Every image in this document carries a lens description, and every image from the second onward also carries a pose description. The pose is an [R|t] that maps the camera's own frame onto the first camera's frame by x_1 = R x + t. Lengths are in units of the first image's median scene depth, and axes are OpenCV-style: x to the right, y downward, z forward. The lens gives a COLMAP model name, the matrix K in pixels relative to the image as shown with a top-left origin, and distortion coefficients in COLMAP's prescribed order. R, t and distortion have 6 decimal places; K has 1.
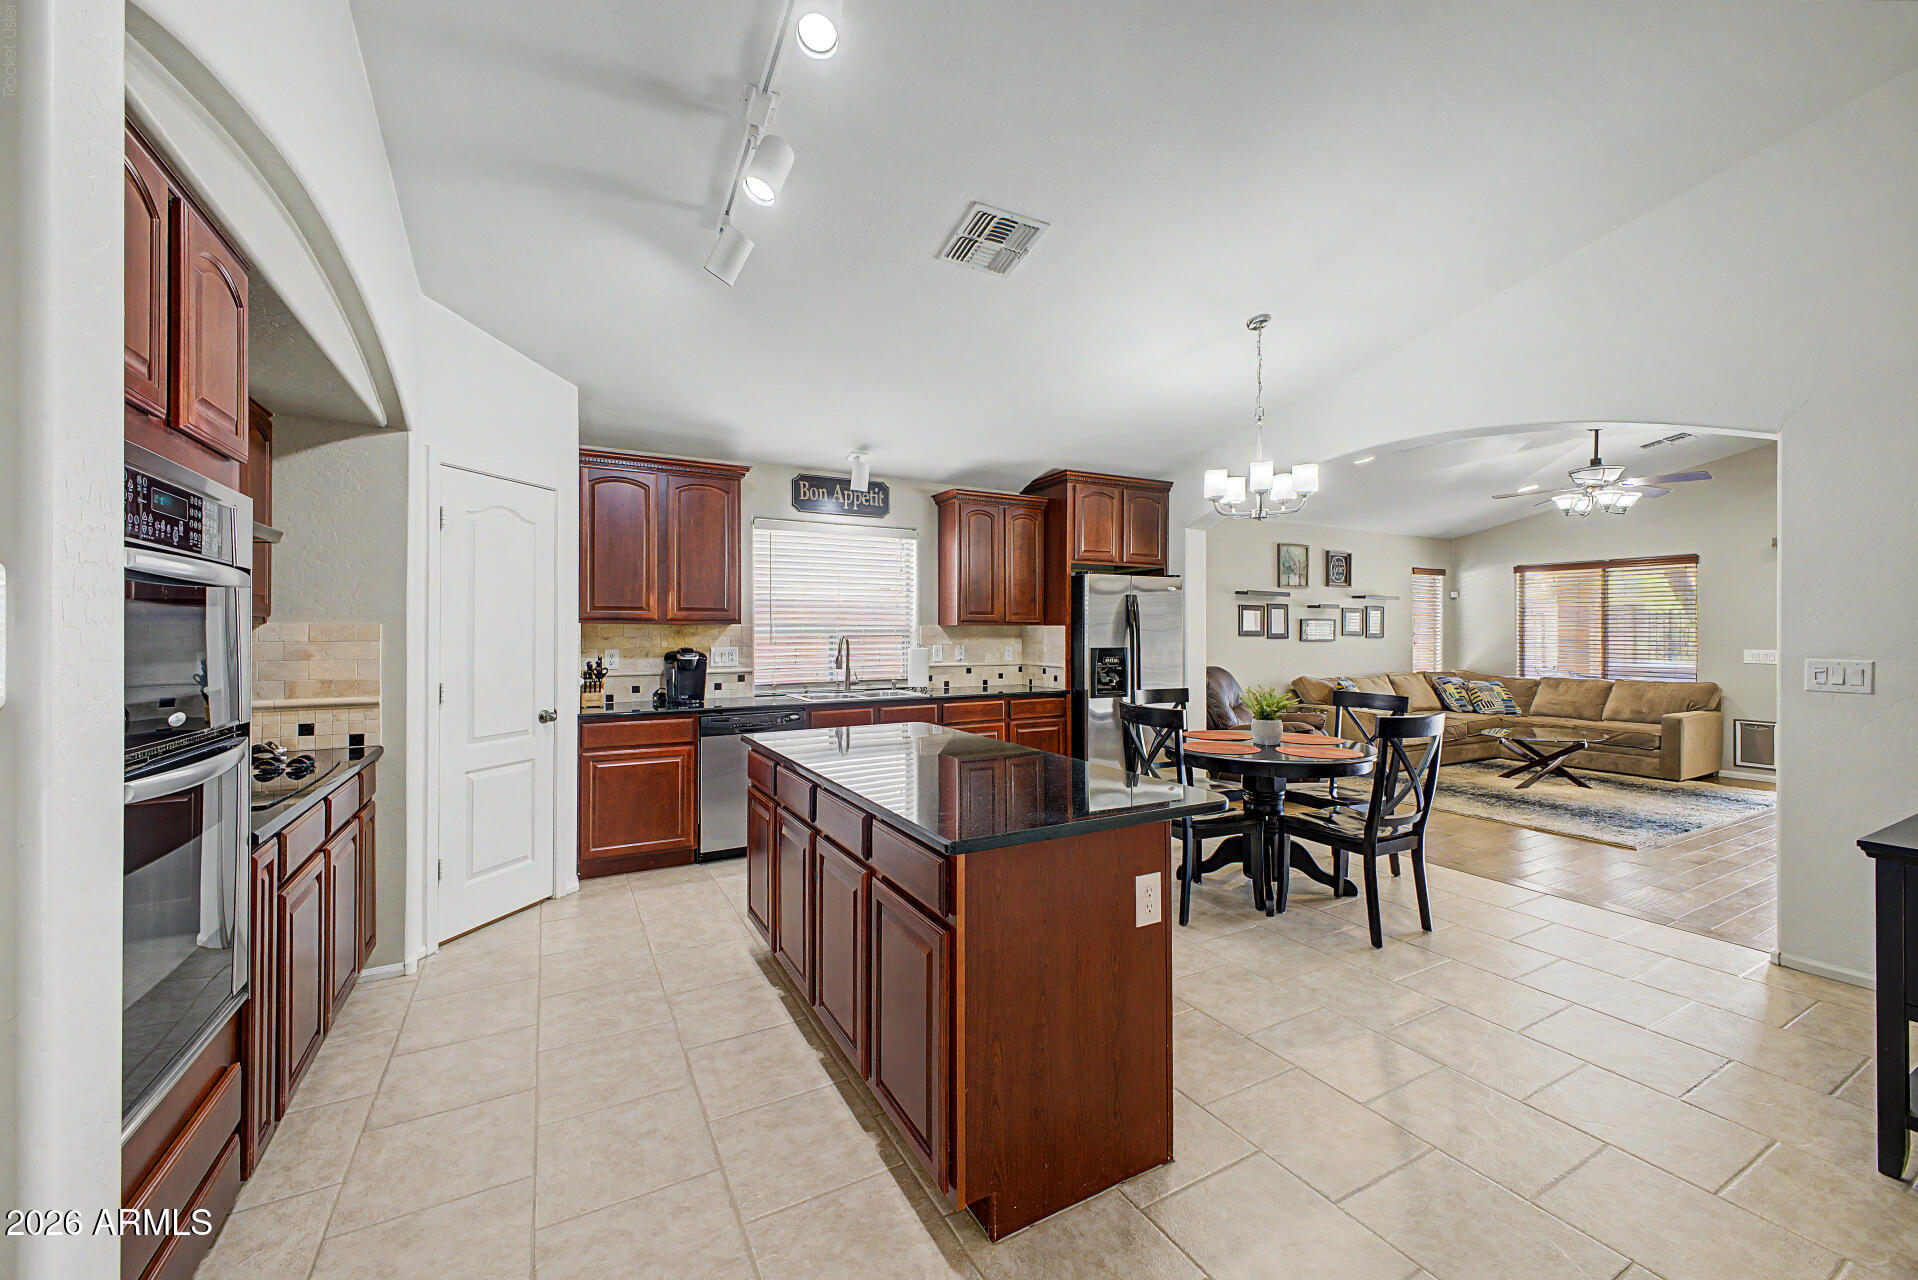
lens RADIAL K [[760.2, 0, 955.7], [0, 760.2, 635.7], [0, 0, 1]] dist [0.017794, -0.003878]
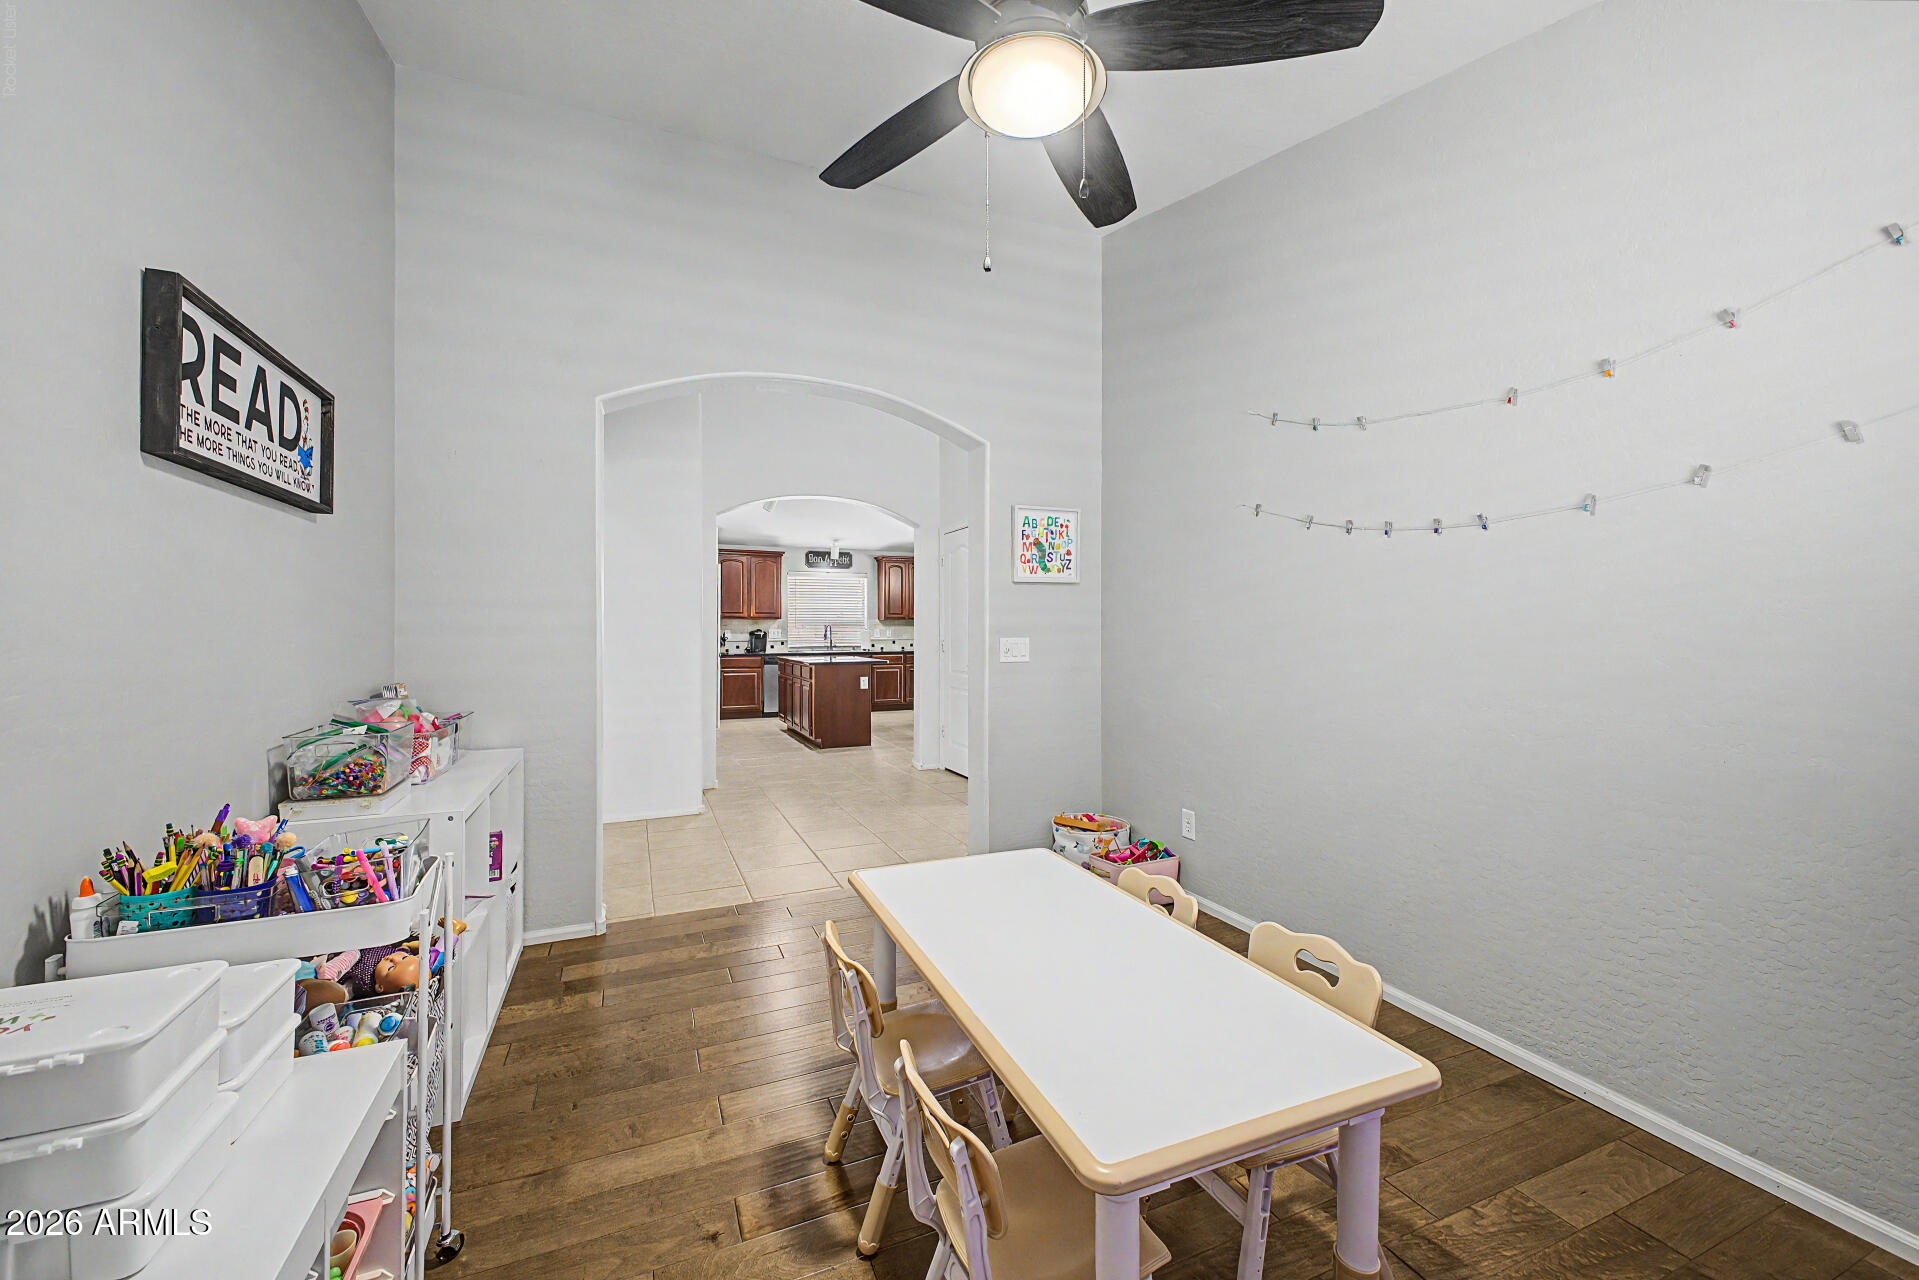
lens RADIAL K [[760.6, 0, 948.4], [0, 760.6, 629.4], [0, 0, 1]] dist [0.017794, -0.003878]
pose [[0.994754, -0.000245, -0.102294, 0.326123], [0.000218, 1.000000, -0.000269, 0.012273], [0.102294, 0.000245, 0.994754, -0.888395]]
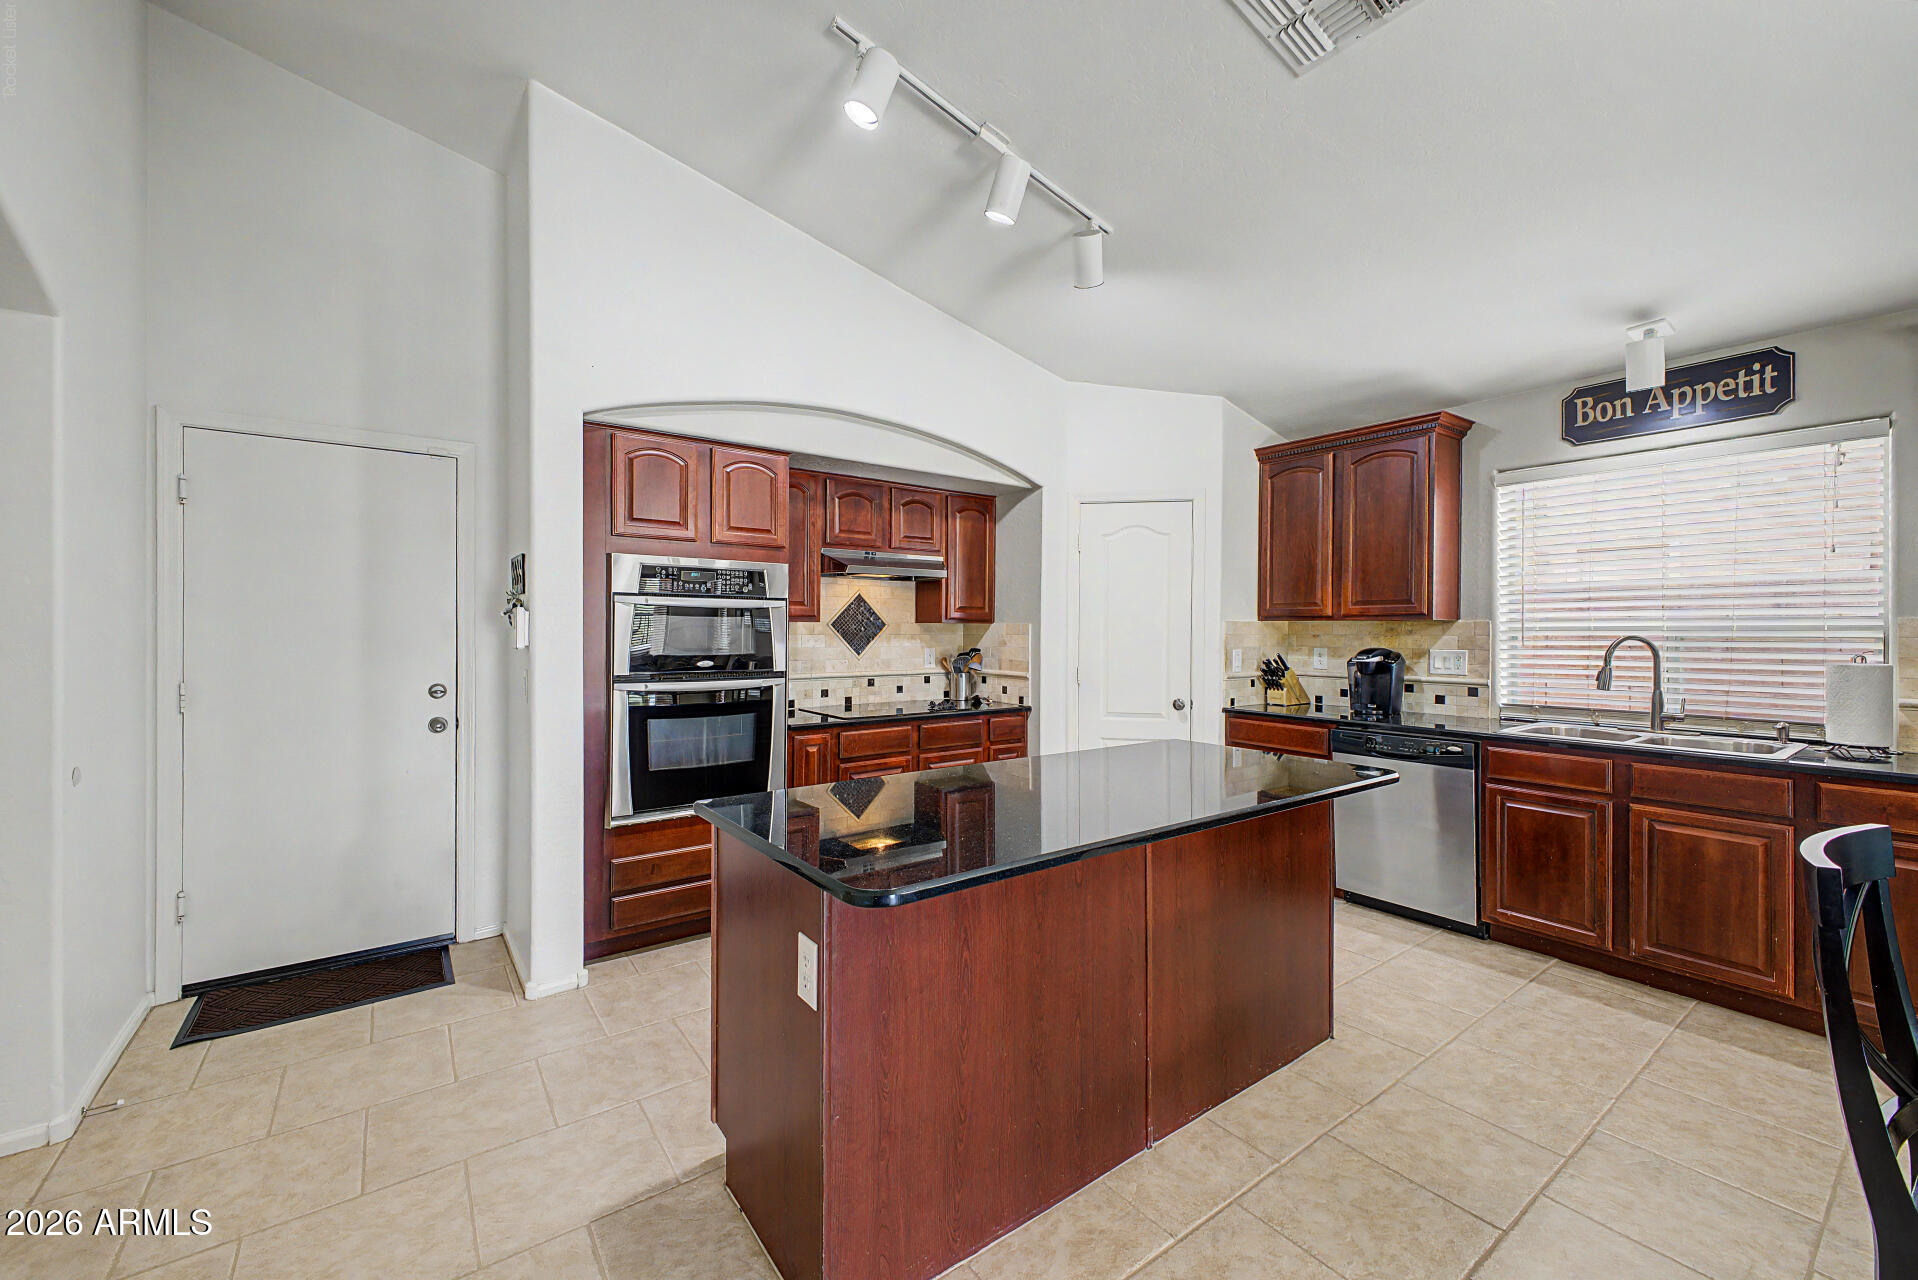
lens RADIAL K [[760.2, 0, 961.2], [0, 760.2, 637.1], [0, 0, 1]] dist [0.017794, -0.003878]
pose [[0.129504, 0.010778, -0.991520, 0.296979], [-0.006270, 0.999930, 0.010050, -0.001601], [0.991559, 0.004915, 0.129563, 0.299972]]
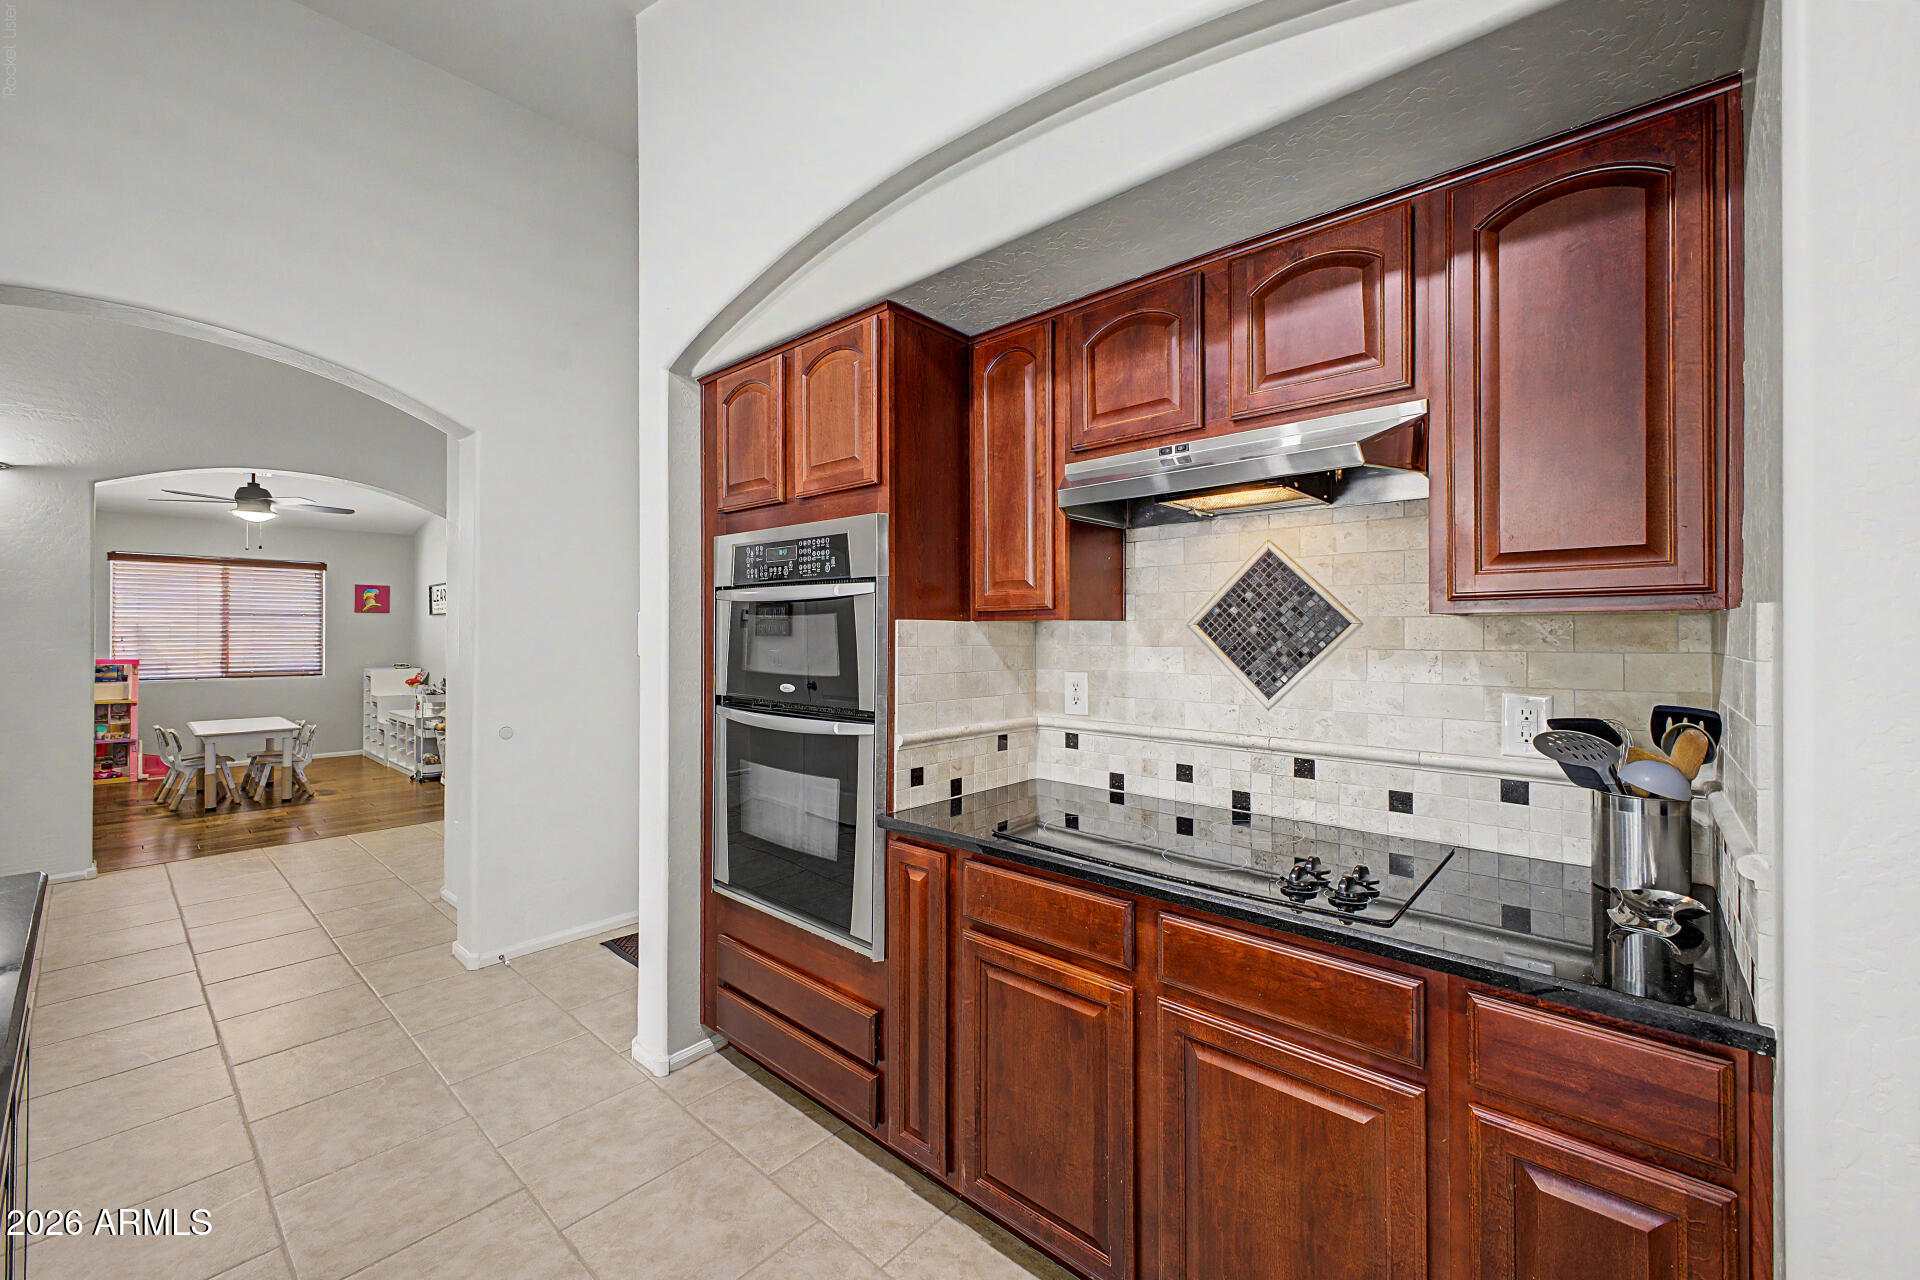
lens RADIAL K [[761.0, 0, 959.3], [0, 761.0, 632.7], [0, 0, 1]] dist [0.017794, -0.003878]
pose [[-0.945152, -0.003248, -0.326614, -0.162128], [-0.003046, 0.999995, -0.001129, -0.001299], [0.326616, -0.000072, -0.945157, 0.516308]]
